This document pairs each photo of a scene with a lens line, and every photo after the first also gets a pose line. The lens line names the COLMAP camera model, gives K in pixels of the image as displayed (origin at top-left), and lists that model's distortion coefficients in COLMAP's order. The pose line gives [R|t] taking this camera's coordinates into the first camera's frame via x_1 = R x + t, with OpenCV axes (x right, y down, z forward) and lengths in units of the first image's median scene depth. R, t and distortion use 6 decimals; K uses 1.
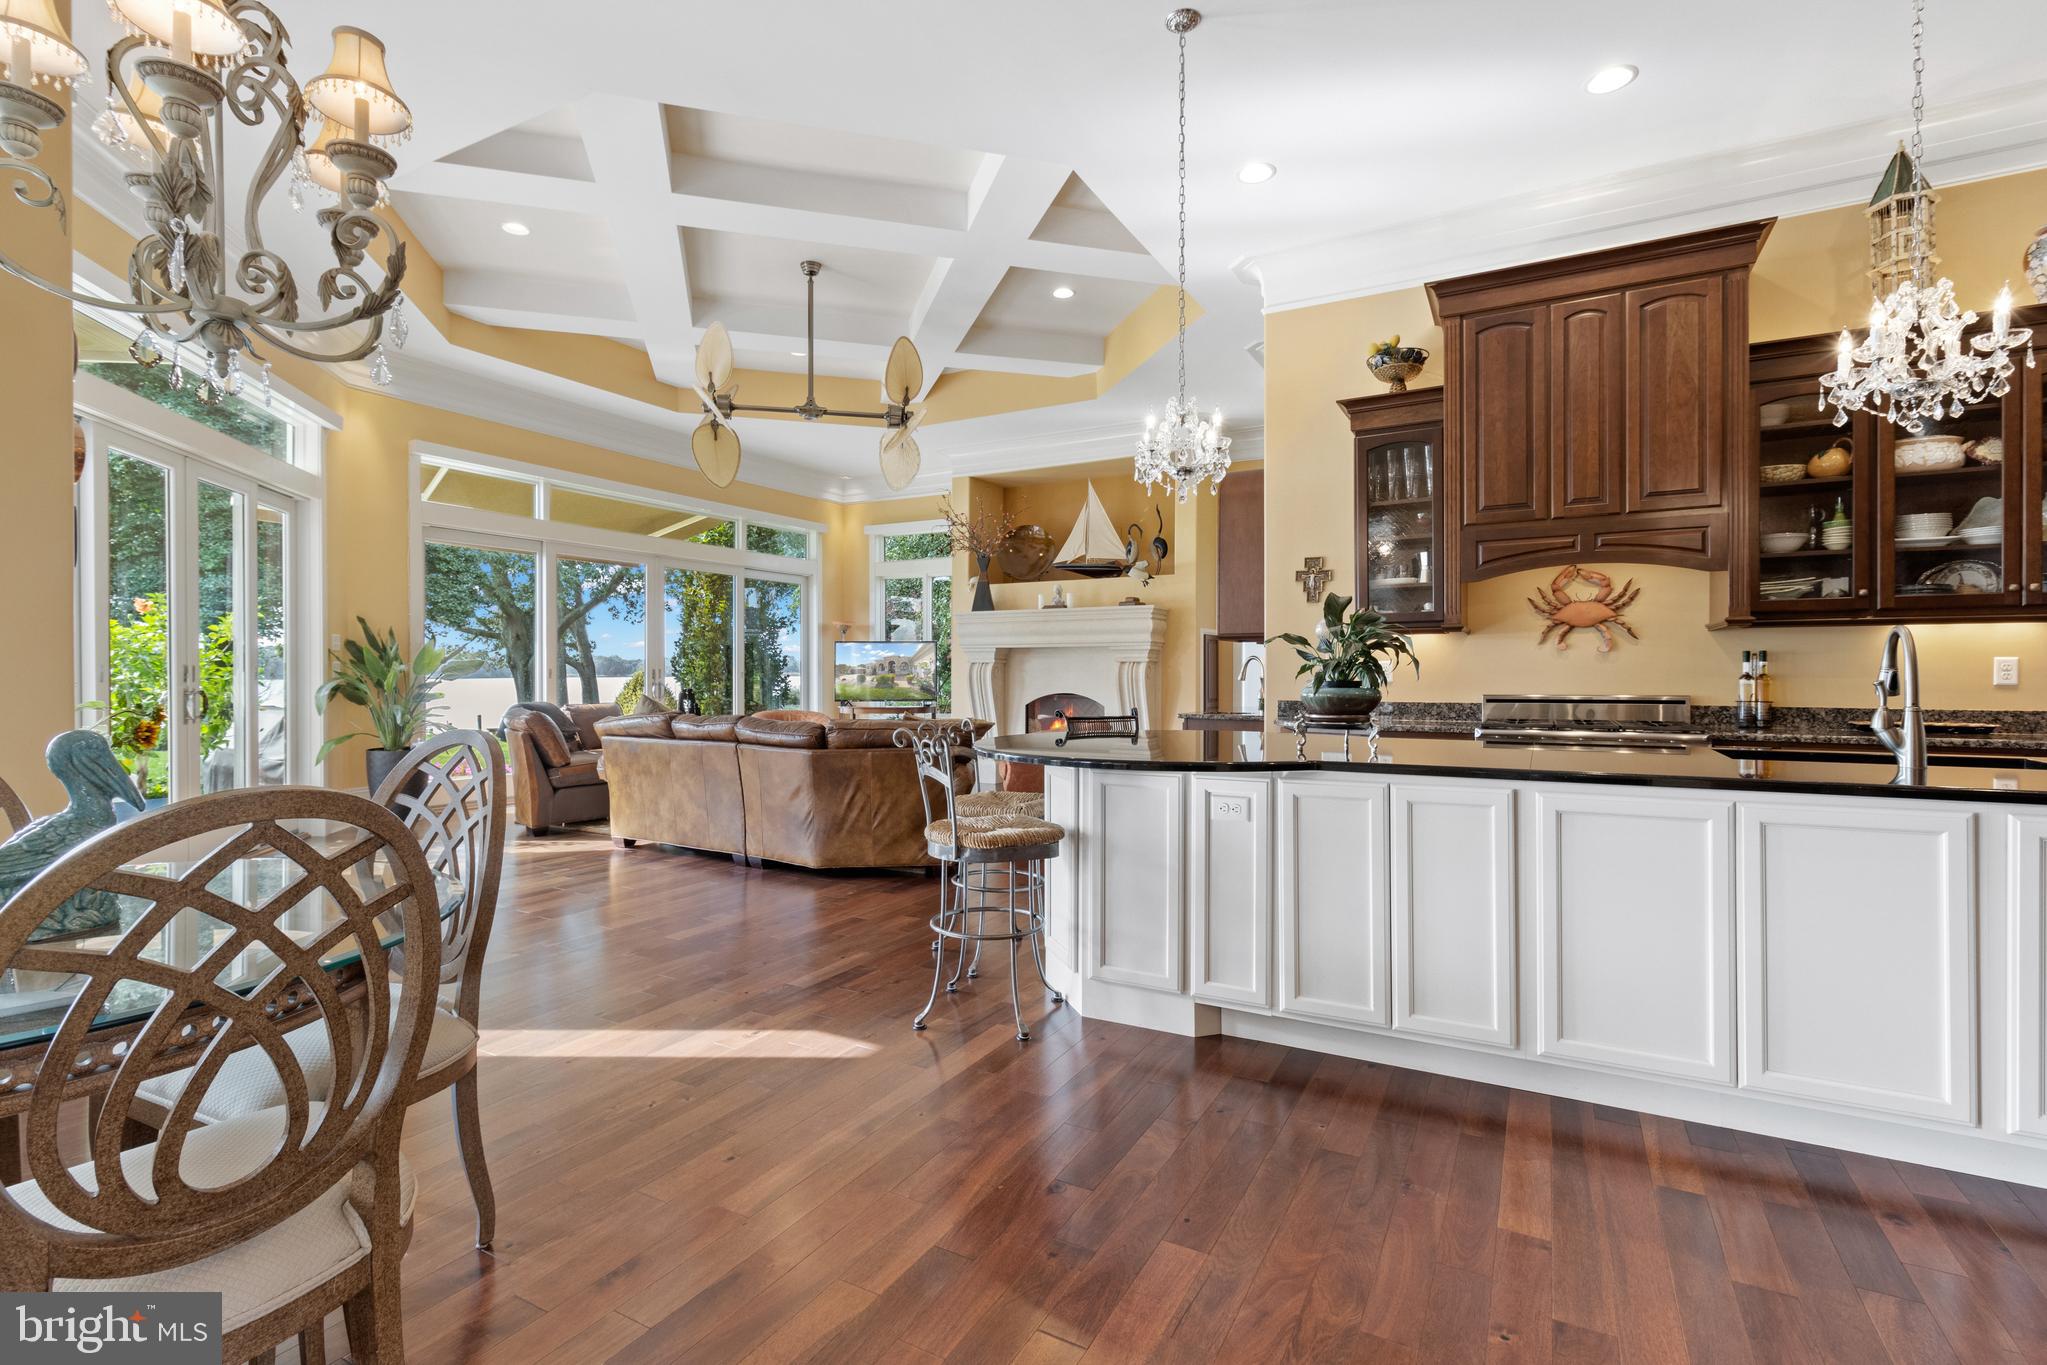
lens RADIAL K [[964.8, 0, 1023.3], [0, 964.8, 678.6], [0, 0, 1]] dist [0.005685, -0.001232]
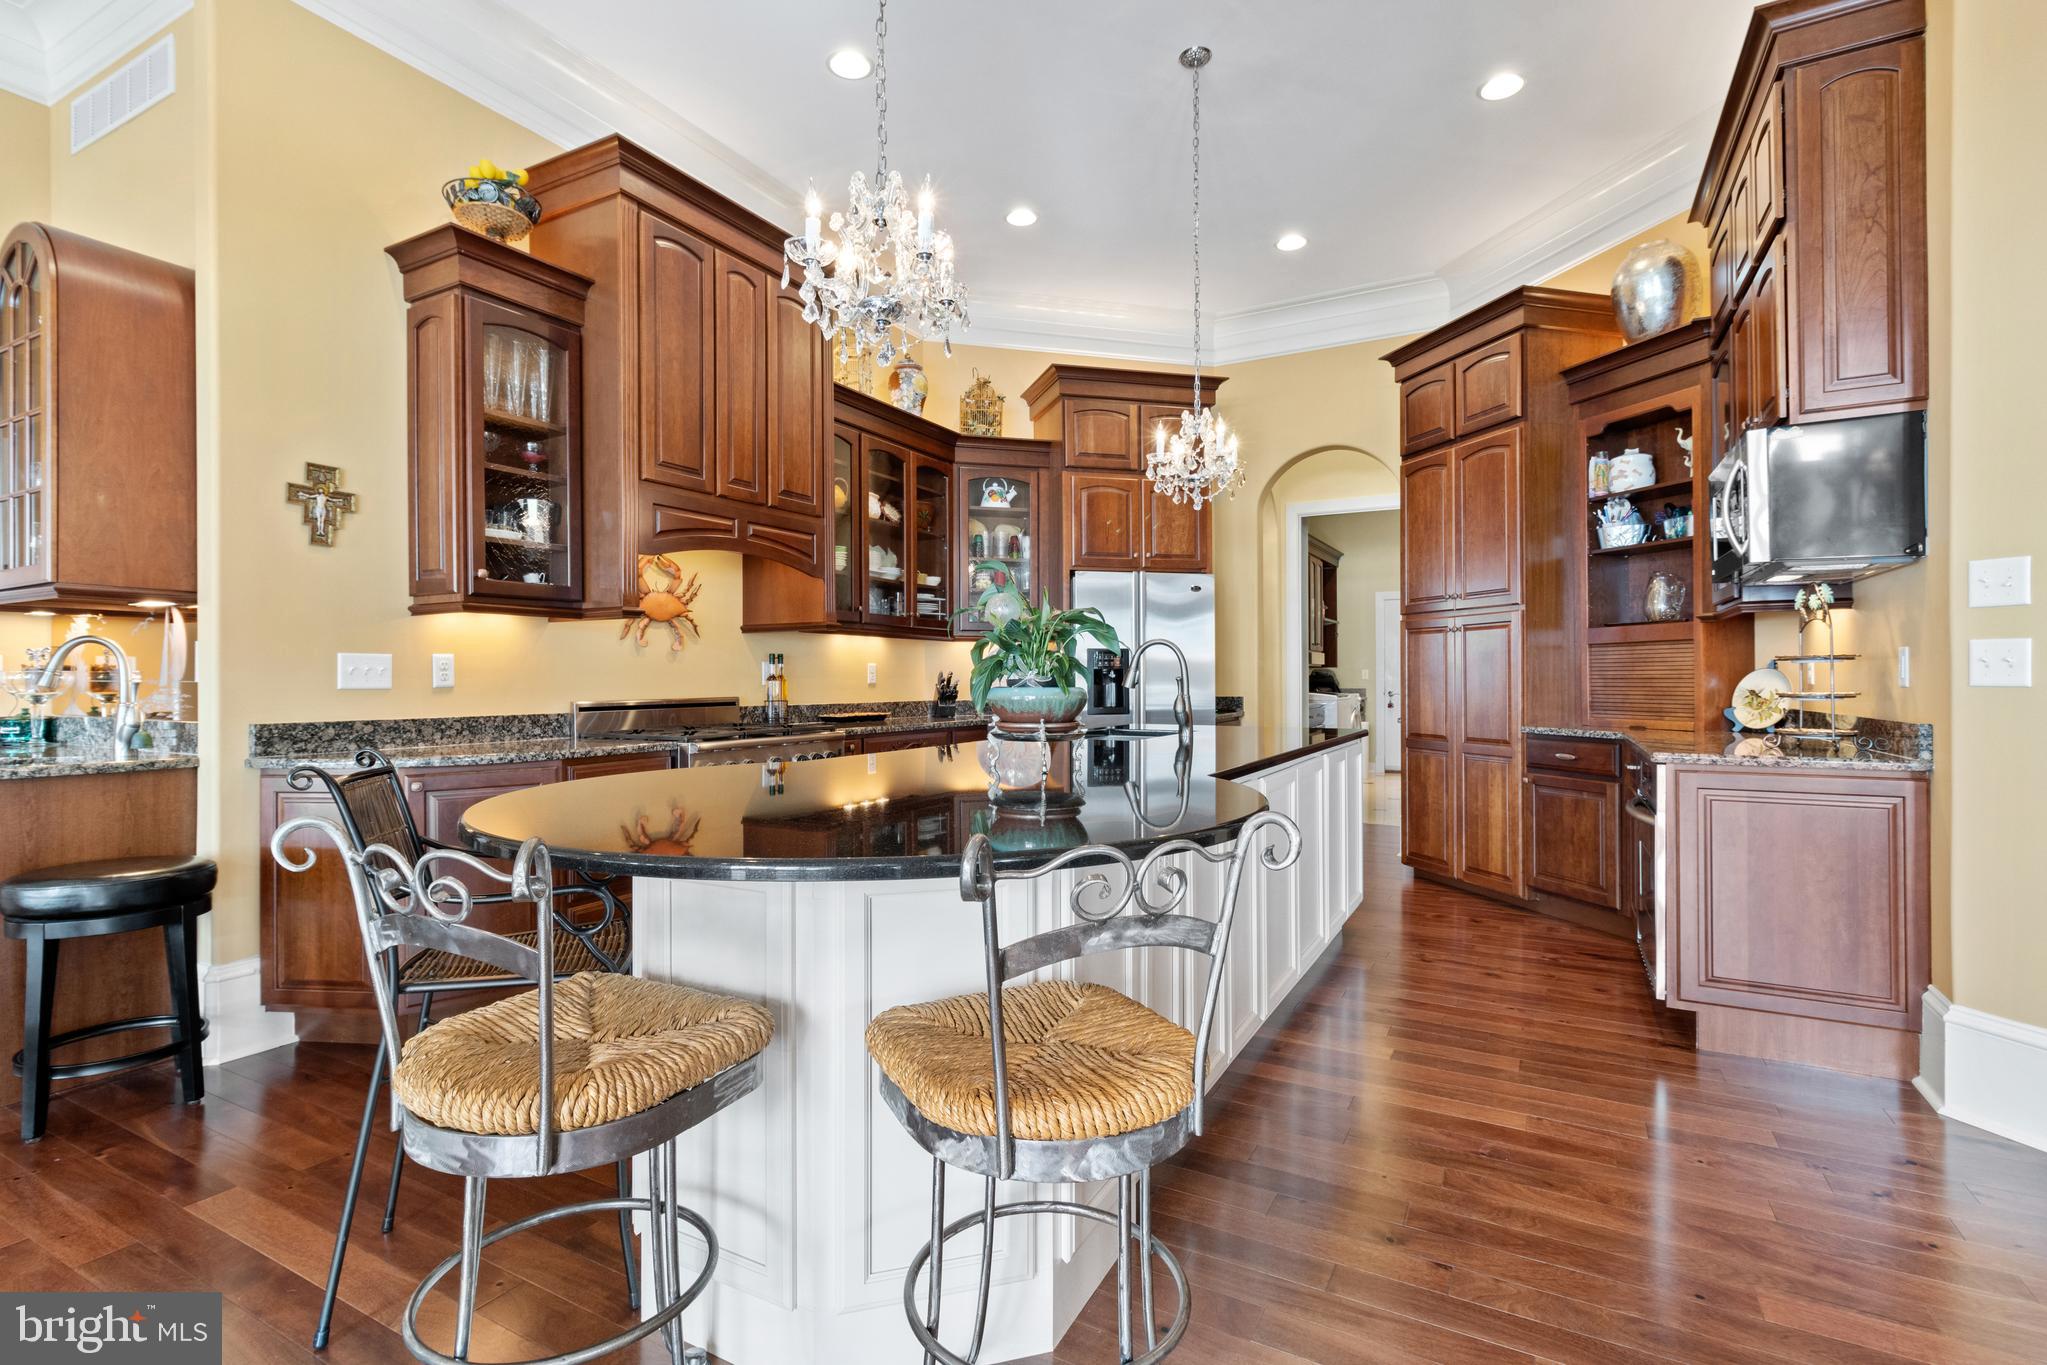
lens RADIAL K [[964.8, 0, 1022.1], [0, 964.8, 675.8], [0, 0, 1]] dist [0.005685, -0.001232]
pose [[0.005807, 0.001780, 0.999982, -0.295502], [0.004612, 0.999988, -0.001806, -0.000888], [-0.999973, 0.004622, 0.005798, 0.676624]]
